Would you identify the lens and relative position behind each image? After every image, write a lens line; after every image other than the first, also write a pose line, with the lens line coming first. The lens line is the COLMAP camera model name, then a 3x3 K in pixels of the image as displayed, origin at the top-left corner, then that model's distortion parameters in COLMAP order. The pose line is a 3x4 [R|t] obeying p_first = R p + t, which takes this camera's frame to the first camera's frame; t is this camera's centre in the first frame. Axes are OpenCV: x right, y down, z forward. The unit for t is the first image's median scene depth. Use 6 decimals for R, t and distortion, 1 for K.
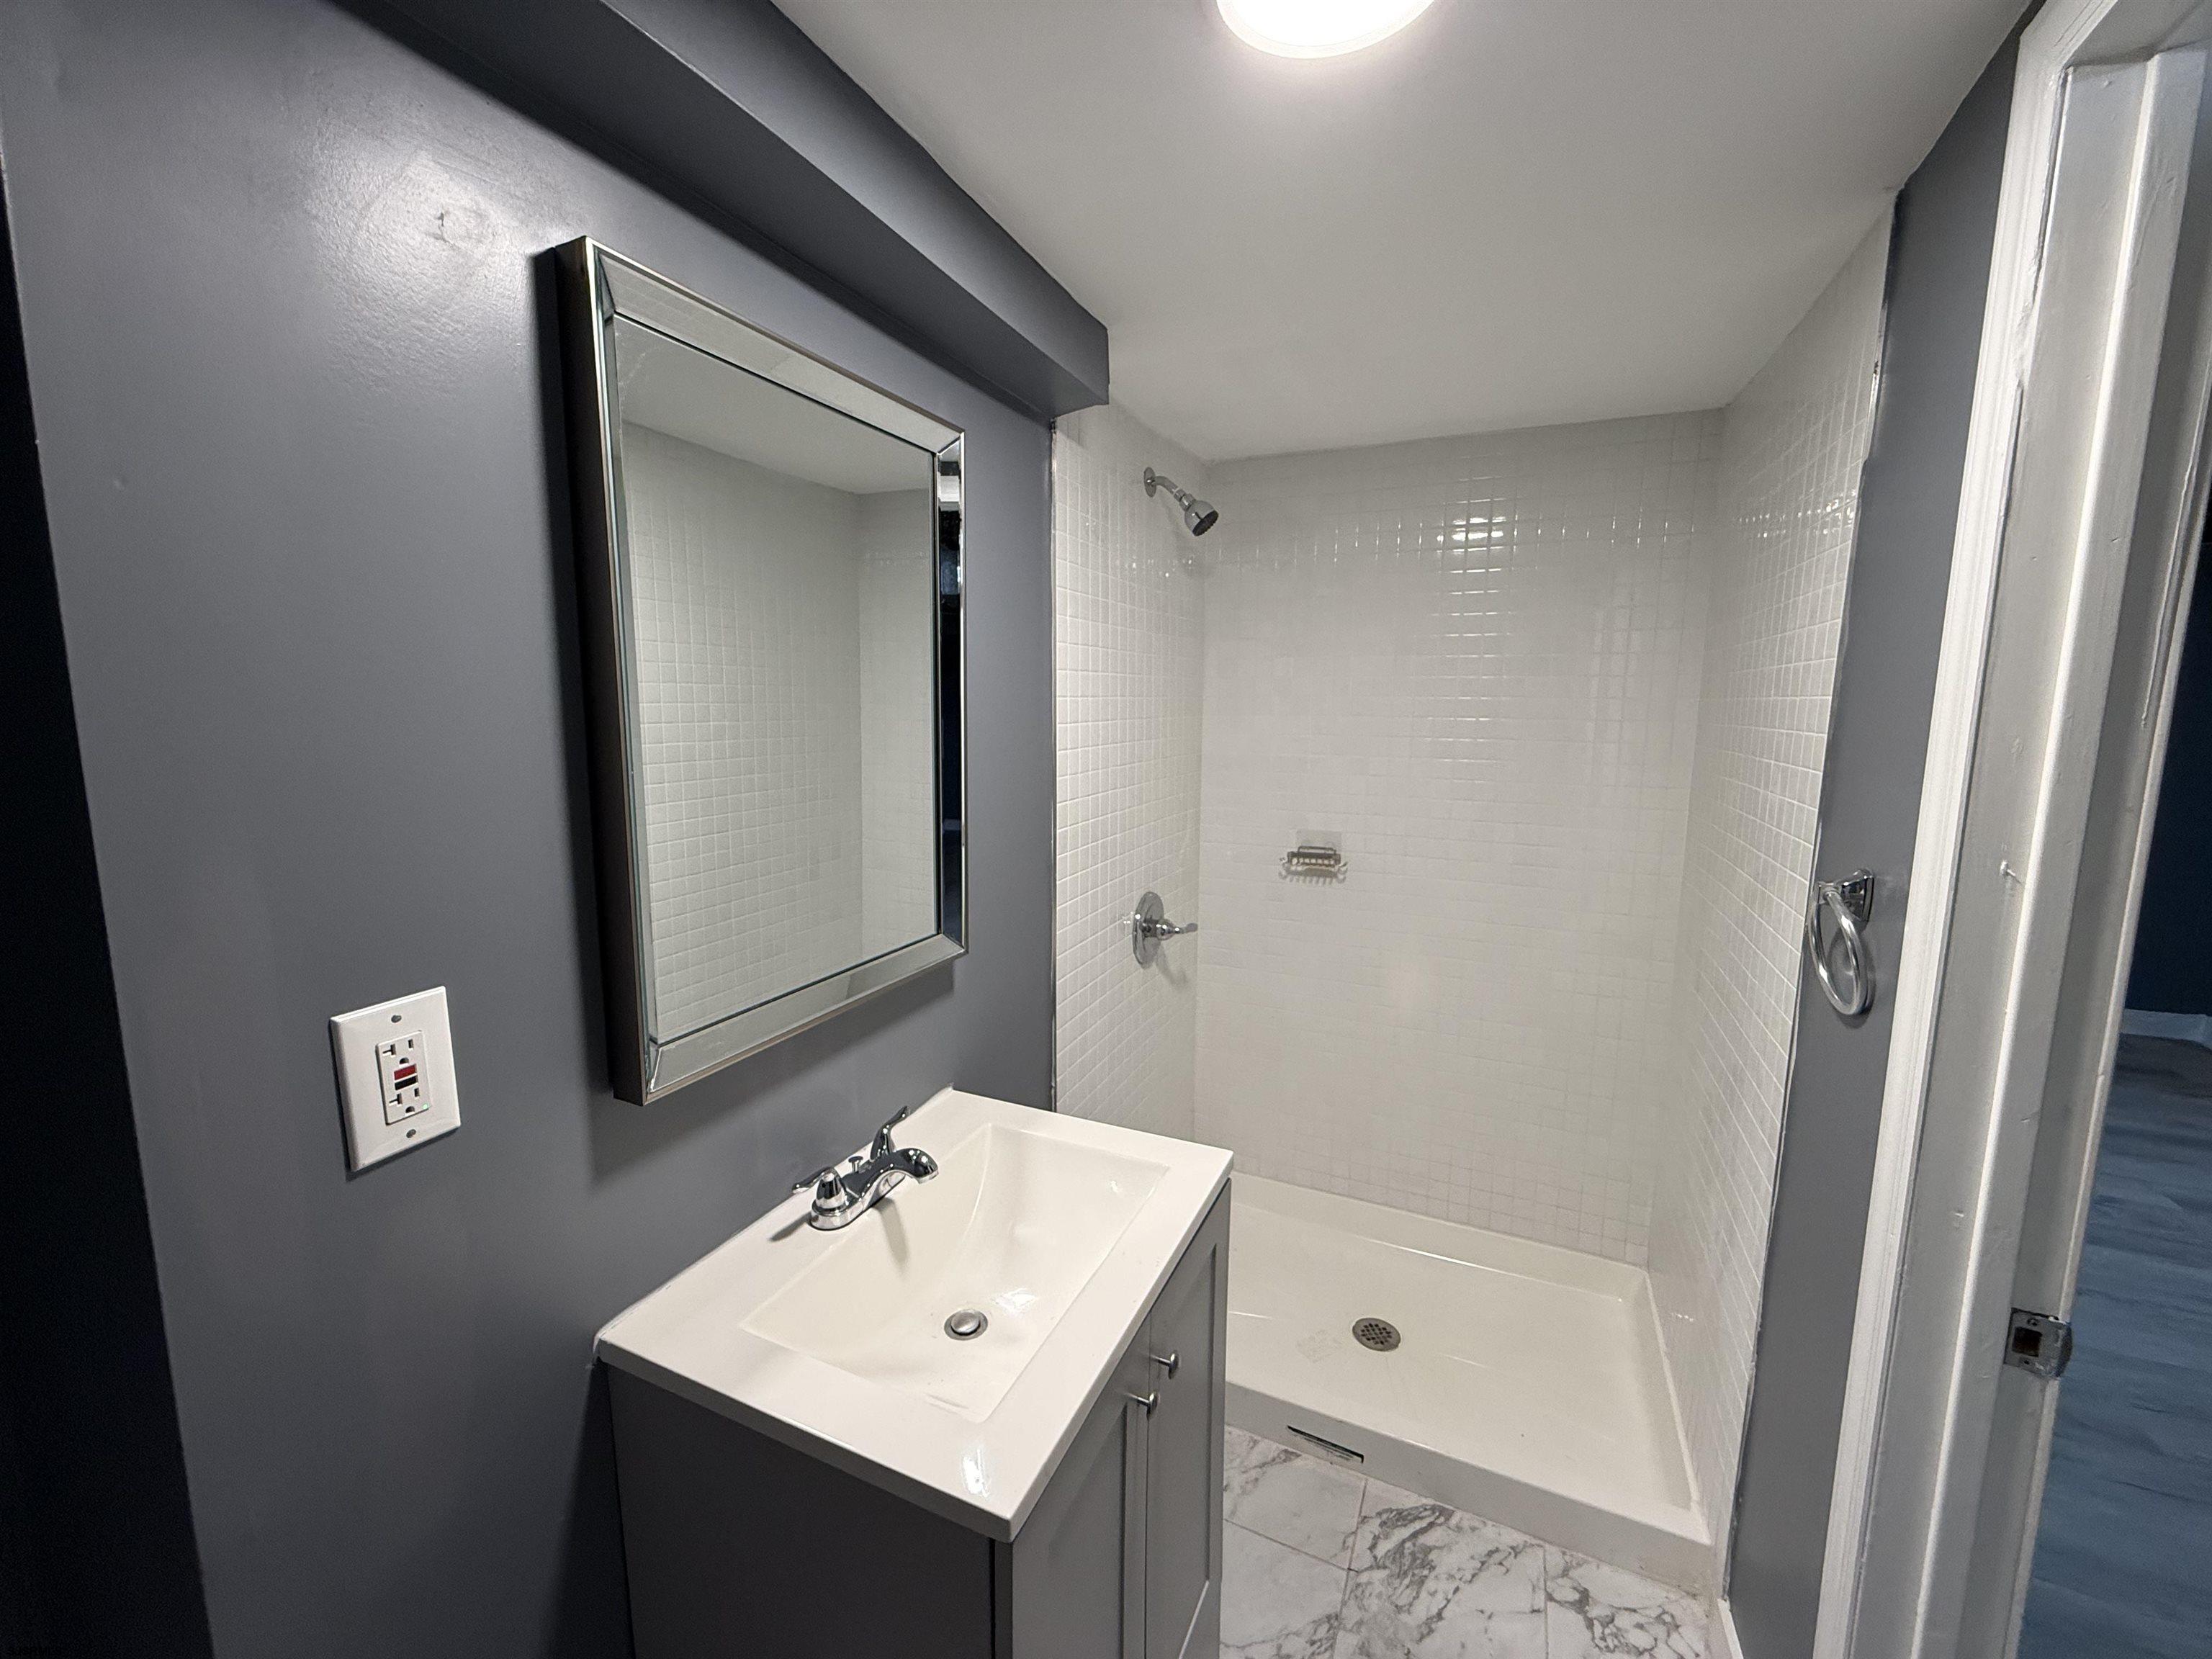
lens RADIAL K [[882.7, 0, 1103.1], [0, 882.7, 828.2], [0, 0, 1]] dist [0.000845, -0.000493]
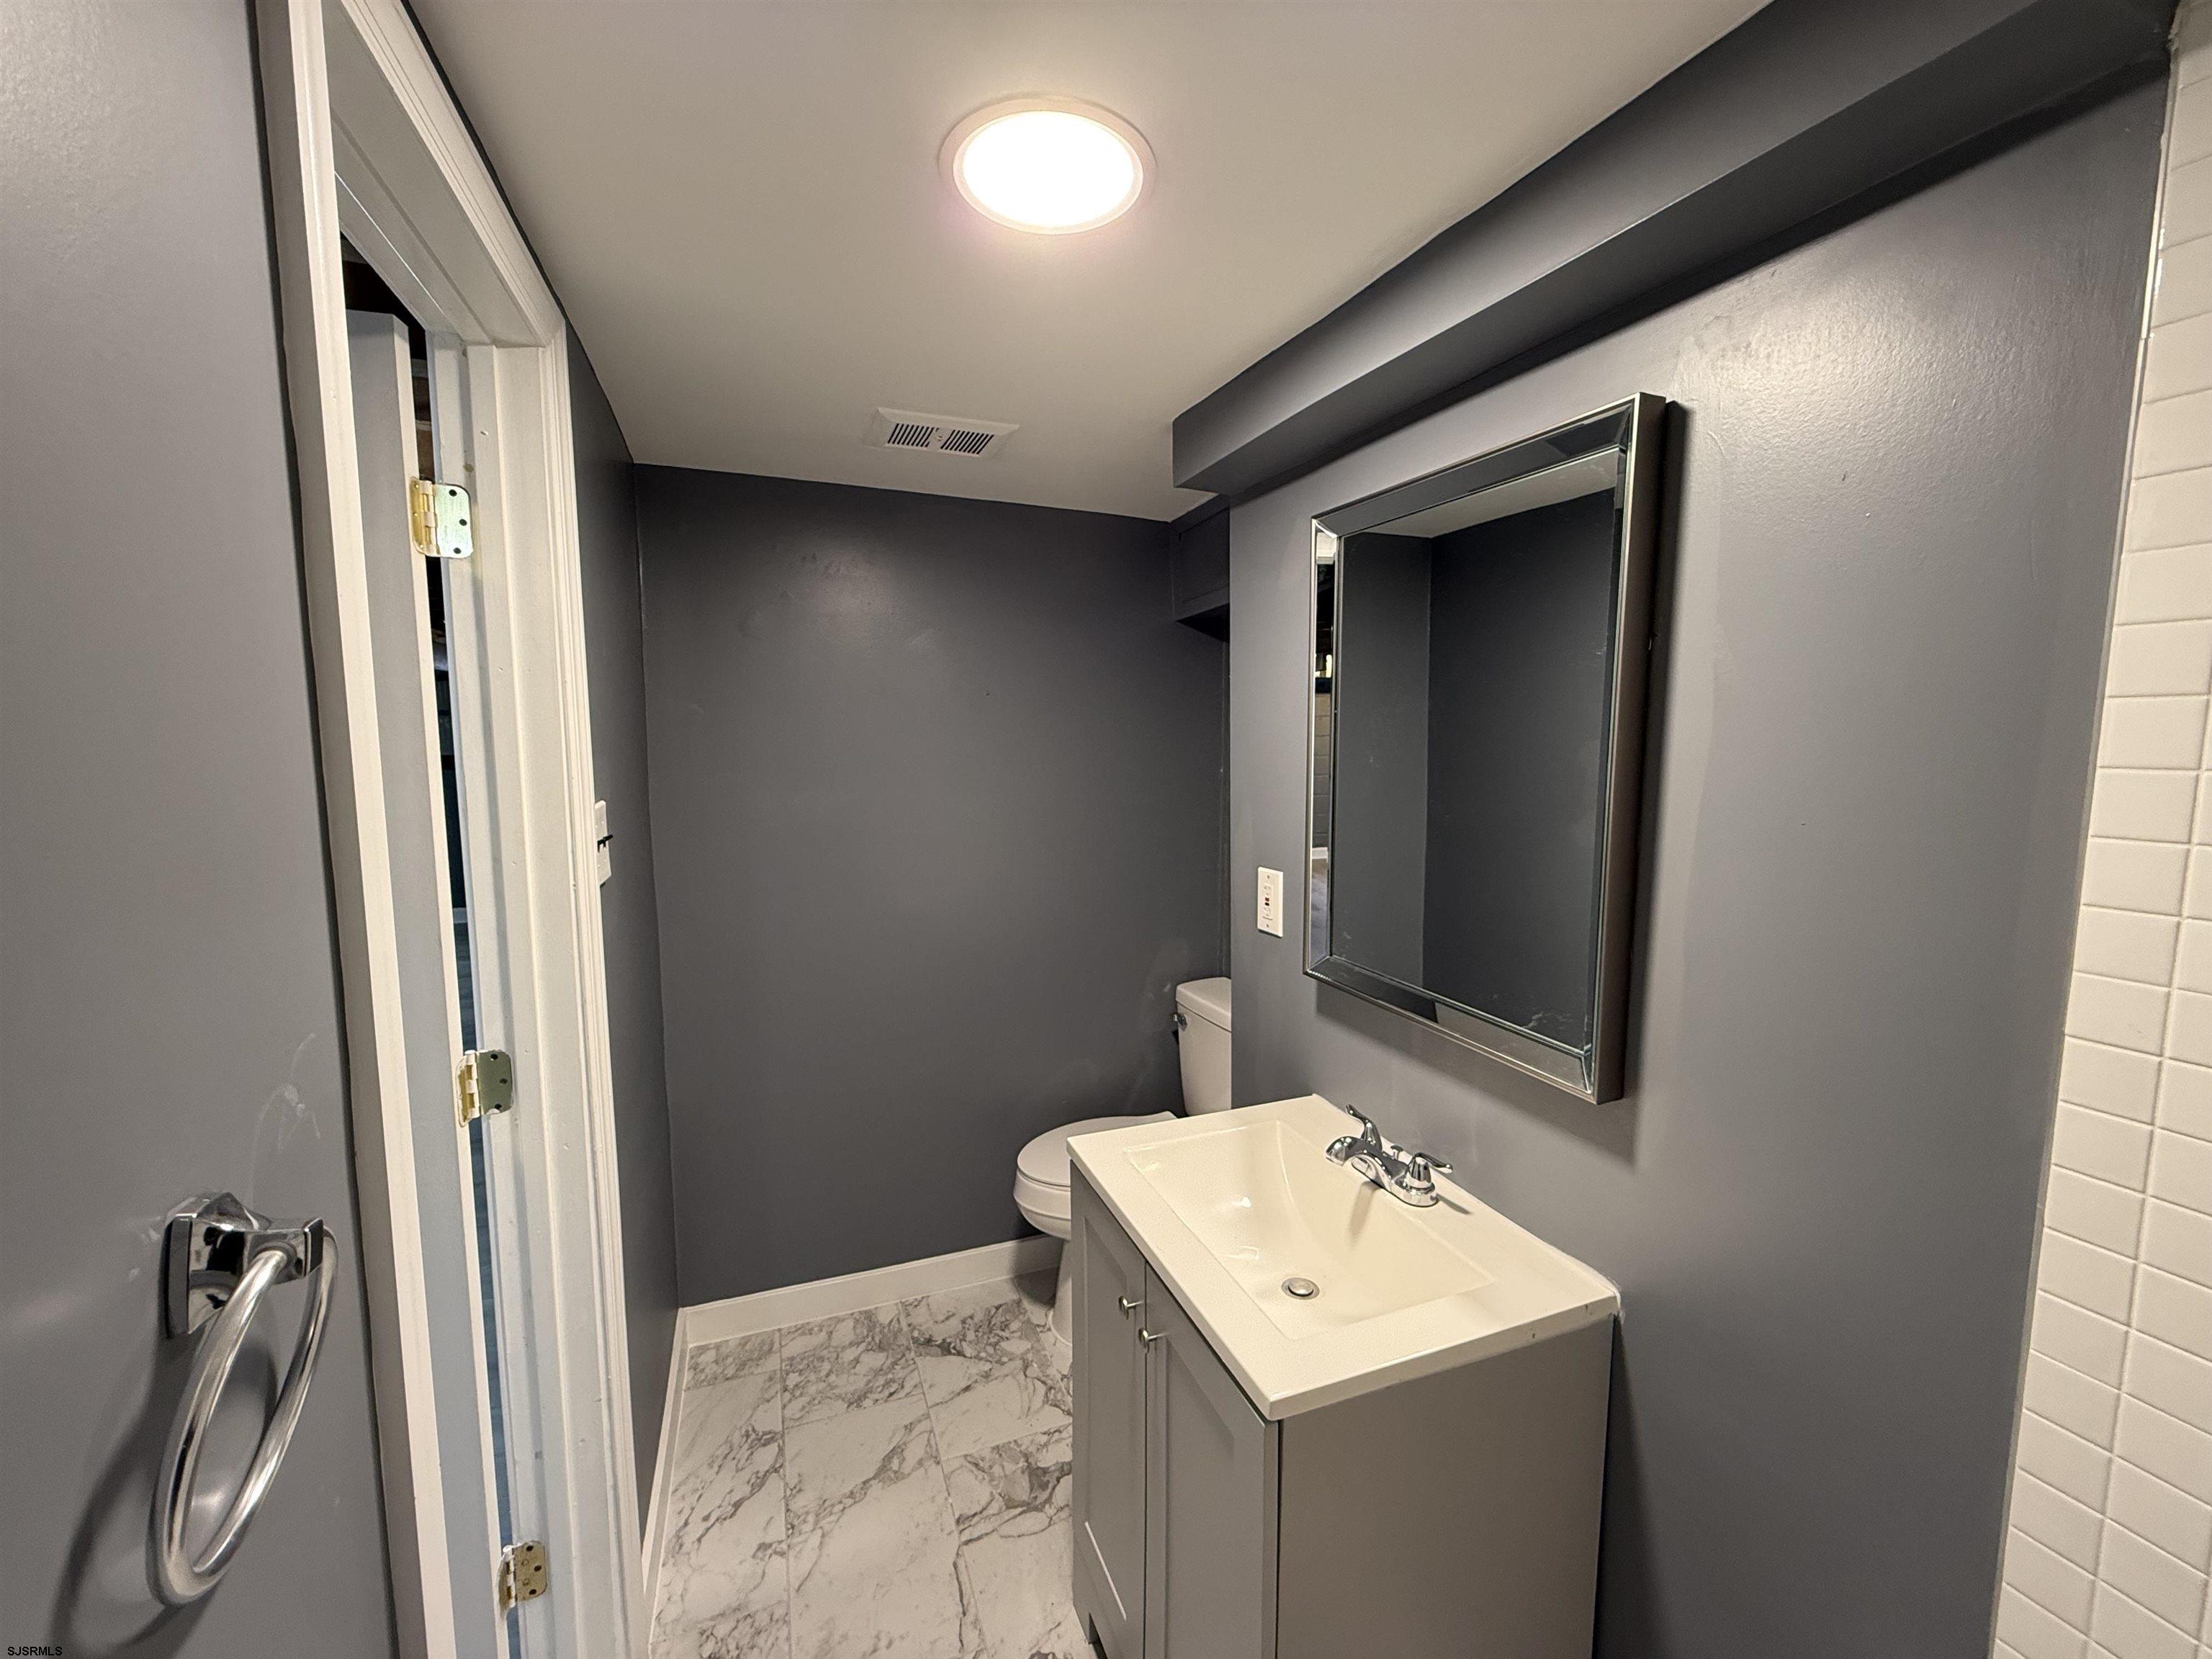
lens RADIAL K [[882.7, 0, 1103.1], [0, 882.7, 828.2], [0, 0, 1]] dist [0.000845, -0.000493]
pose [[-0.702844, 0.061784, -0.708656, 1.190091], [-0.104364, 0.976484, 0.188644, -0.313683], [0.703647, 0.206545, -0.679868, 2.202050]]
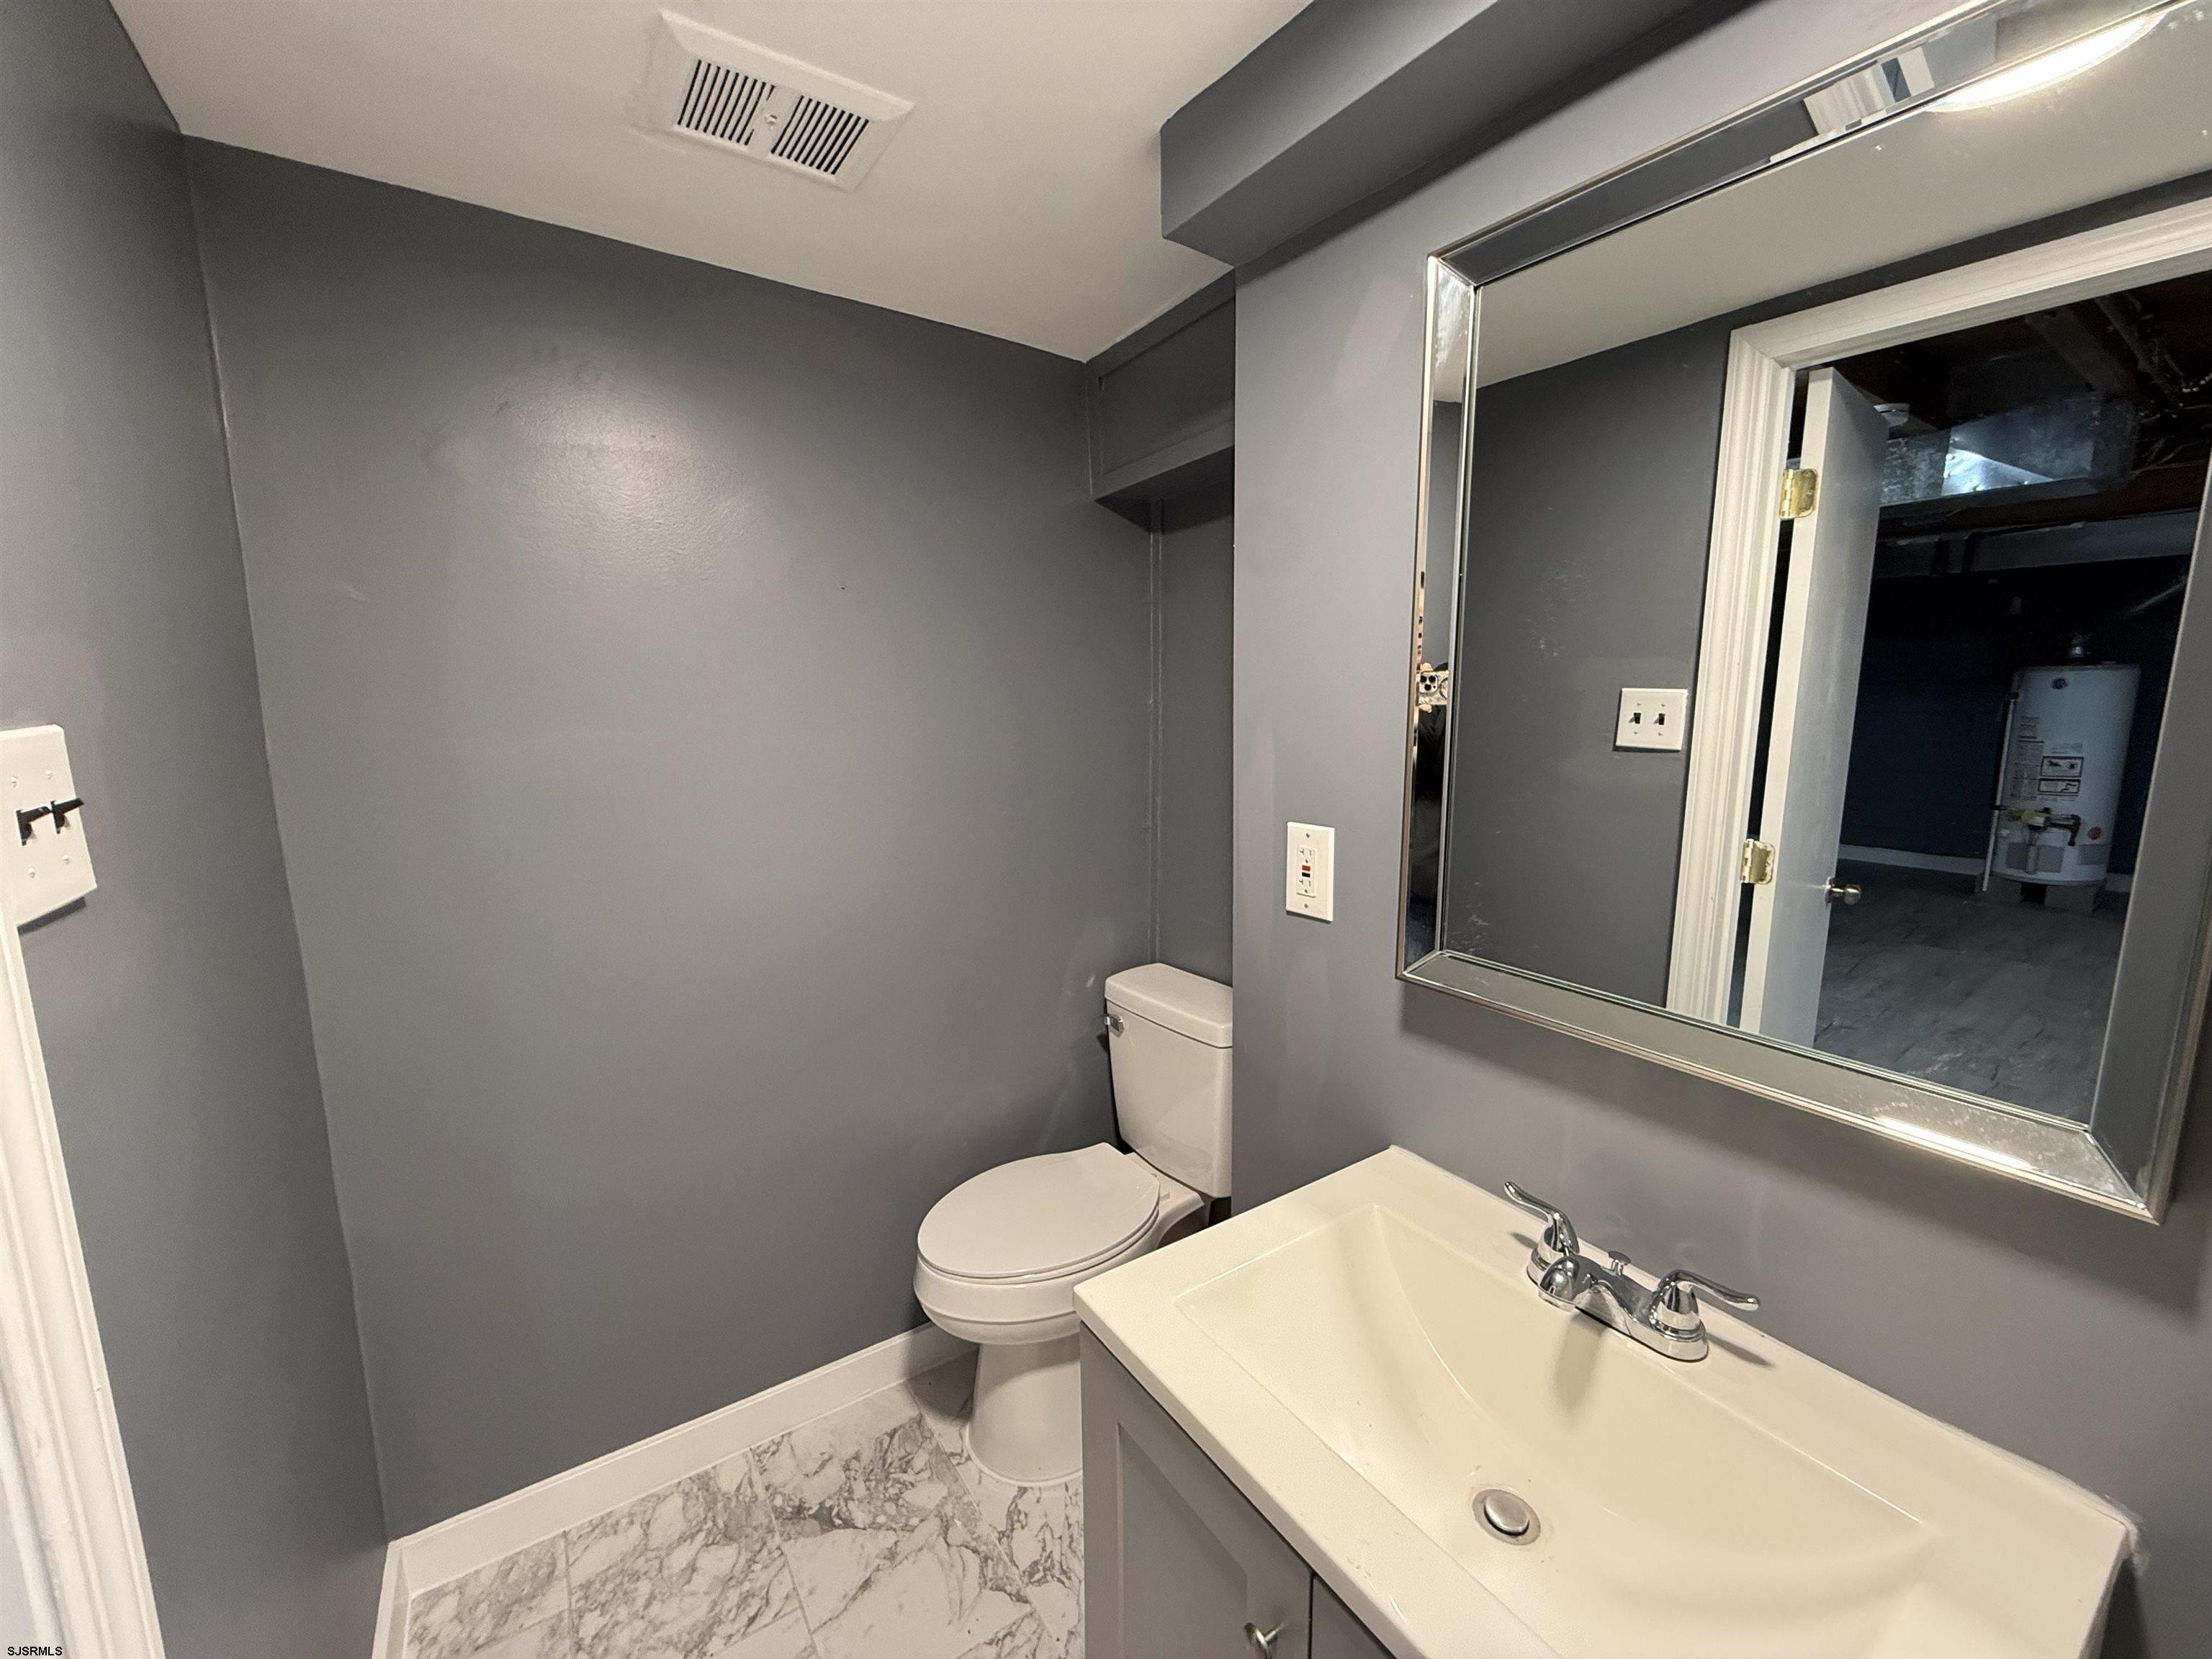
lens RADIAL K [[882.7, 0, 1103.1], [0, 882.7, 828.2], [0, 0, 1]] dist [0.000845, -0.000493]
pose [[-0.533030, 0.117894, -0.837843, 0.784462], [-0.115299, 0.970886, 0.209967, -0.102736], [0.838204, 0.208521, -0.503918, 1.448768]]
